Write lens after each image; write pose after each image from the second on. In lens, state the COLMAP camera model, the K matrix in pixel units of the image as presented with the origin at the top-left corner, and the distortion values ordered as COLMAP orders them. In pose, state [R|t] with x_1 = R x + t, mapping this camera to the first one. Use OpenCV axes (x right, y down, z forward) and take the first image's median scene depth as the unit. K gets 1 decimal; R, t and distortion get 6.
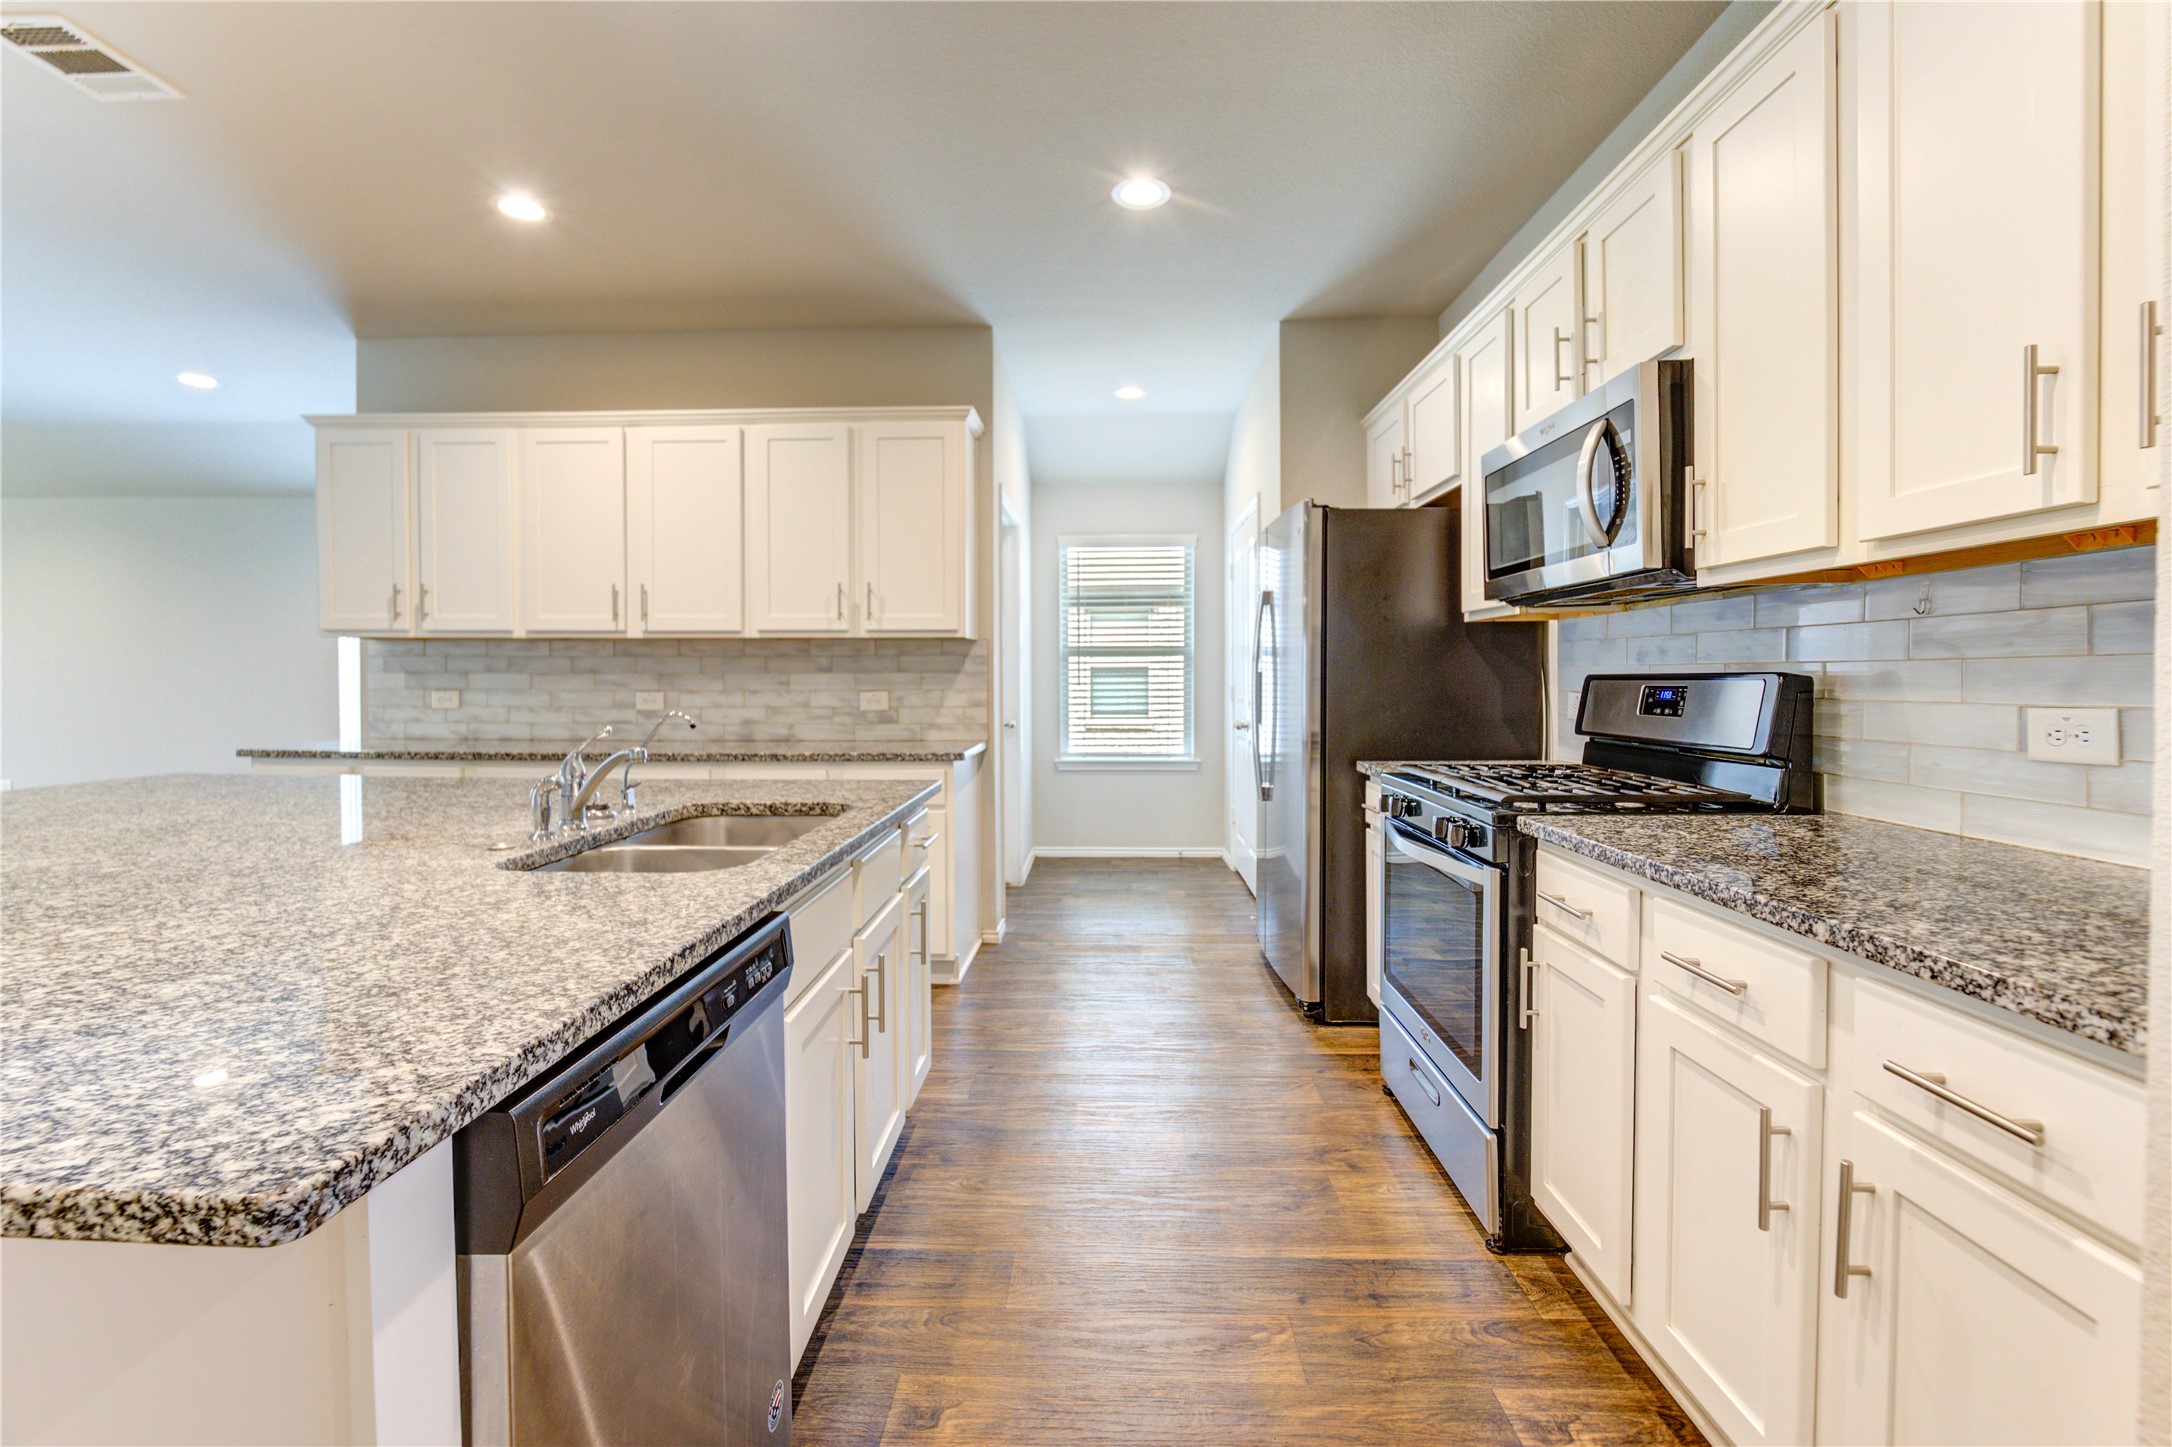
lens RADIAL K [[903.7, 0, 1083.2], [0, 903.7, 686.8], [0, 0, 1]] dist [-0.017428, 0.000151]
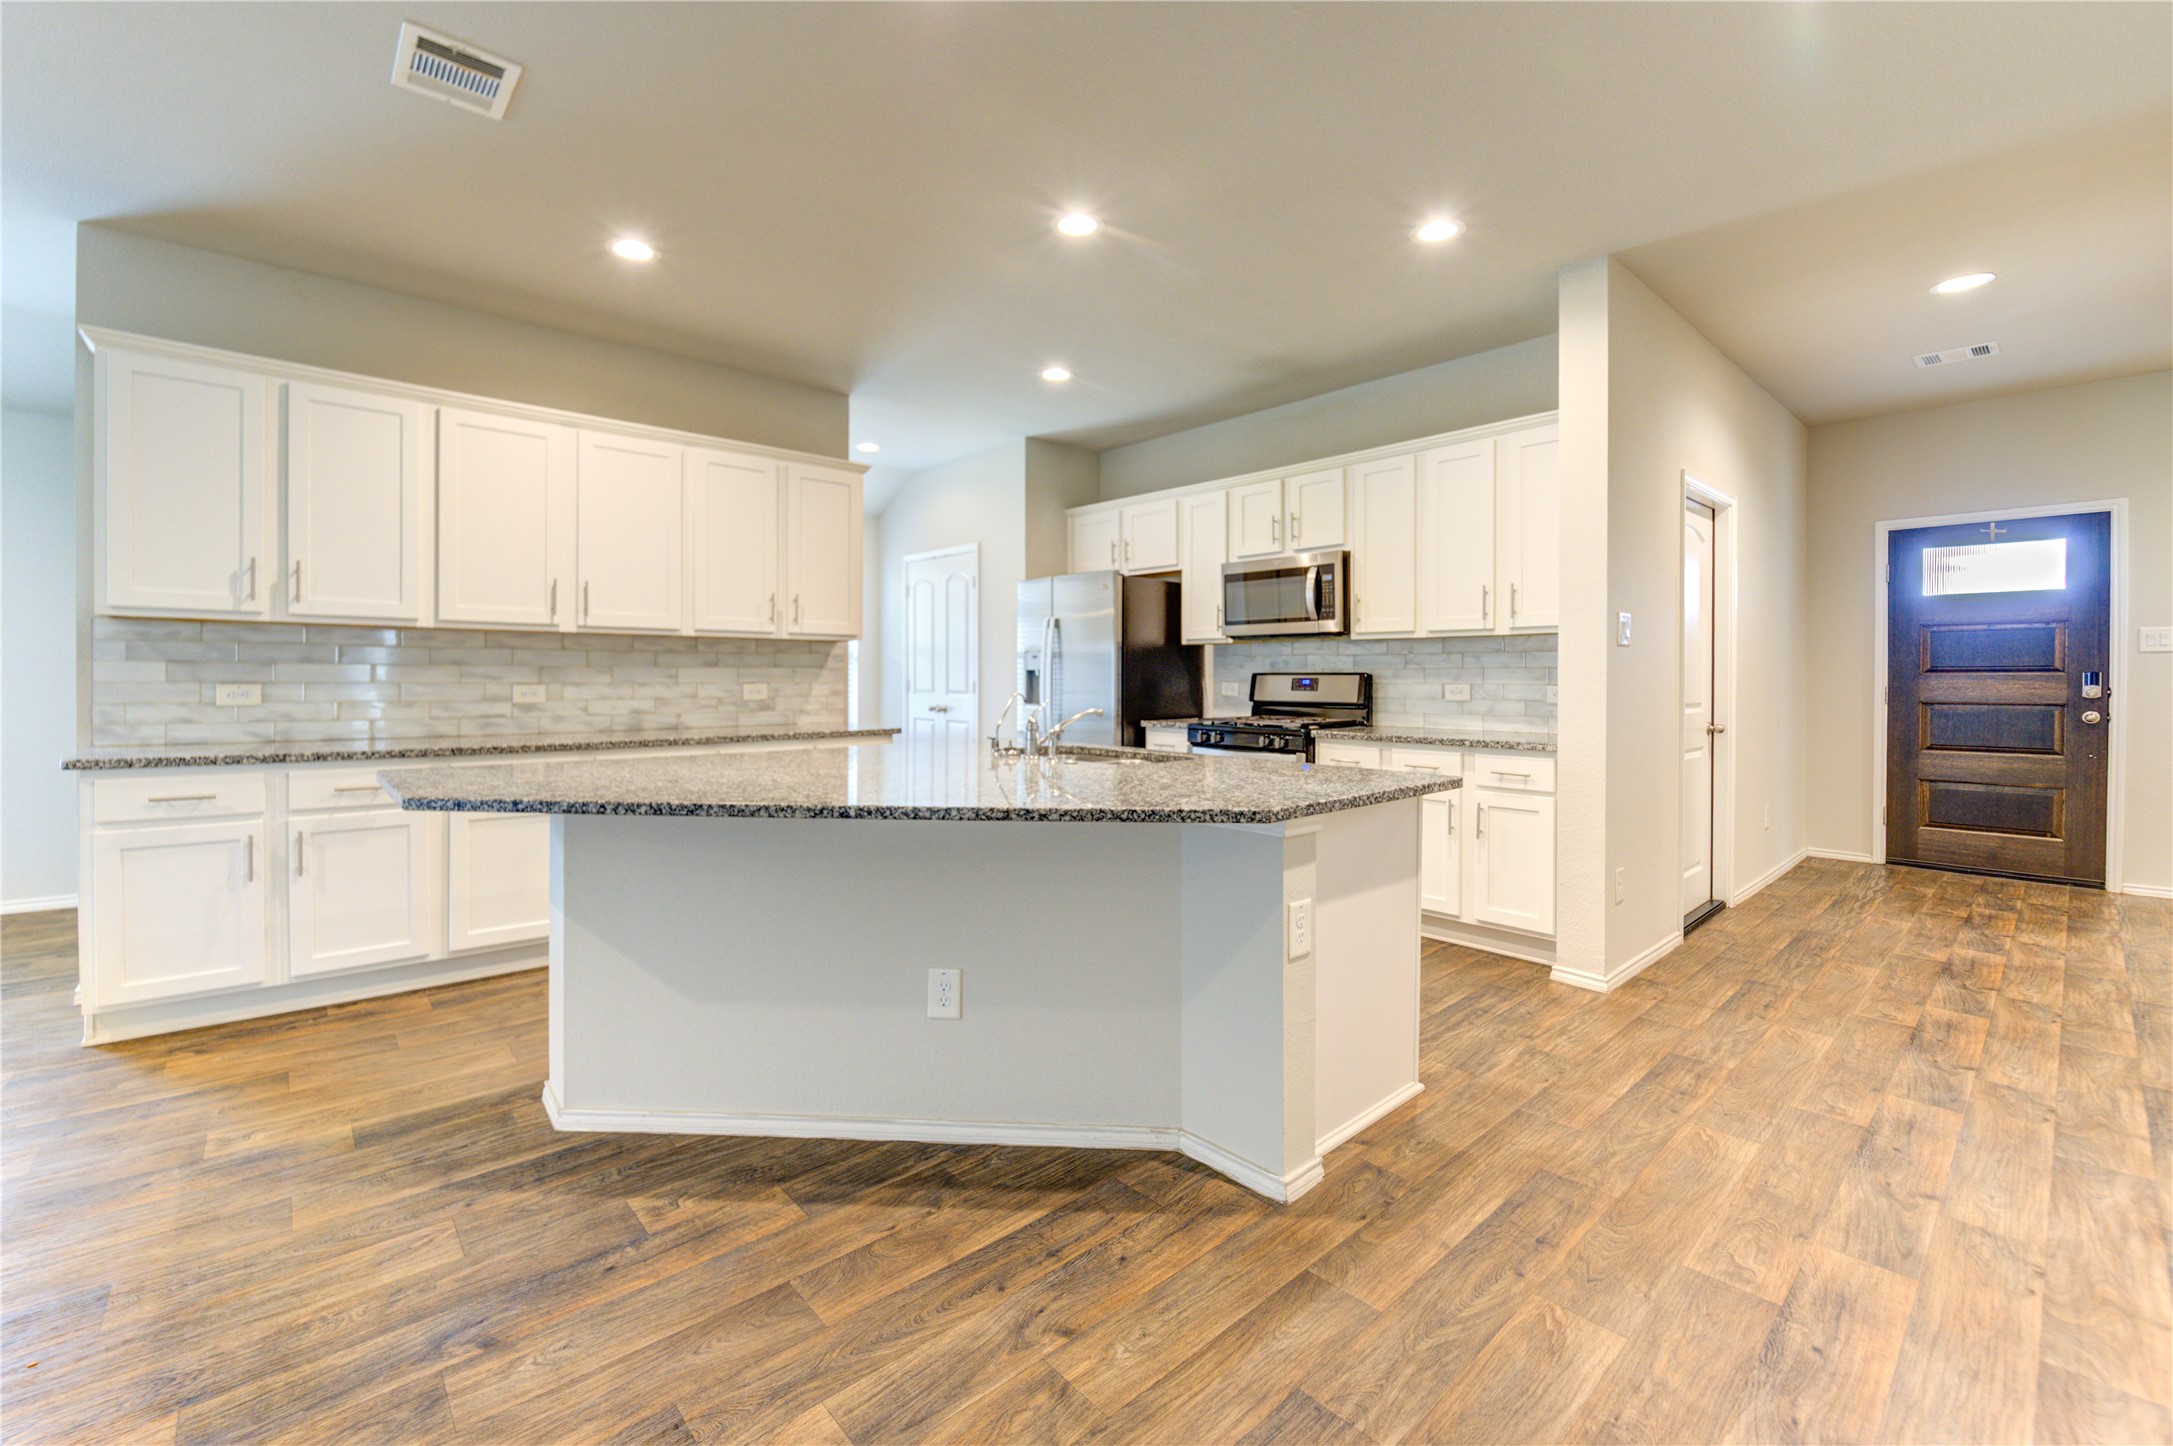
lens RADIAL K [[904.1, 0, 1083.7], [0, 904.1, 686.3], [0, 0, 1]] dist [-0.017428, 0.000151]
pose [[0.707835, -0.004668, 0.706363, -0.755678], [0.002235, 0.999988, 0.004369, 0.004454], [-0.706374, -0.001513, 0.707837, -0.132766]]
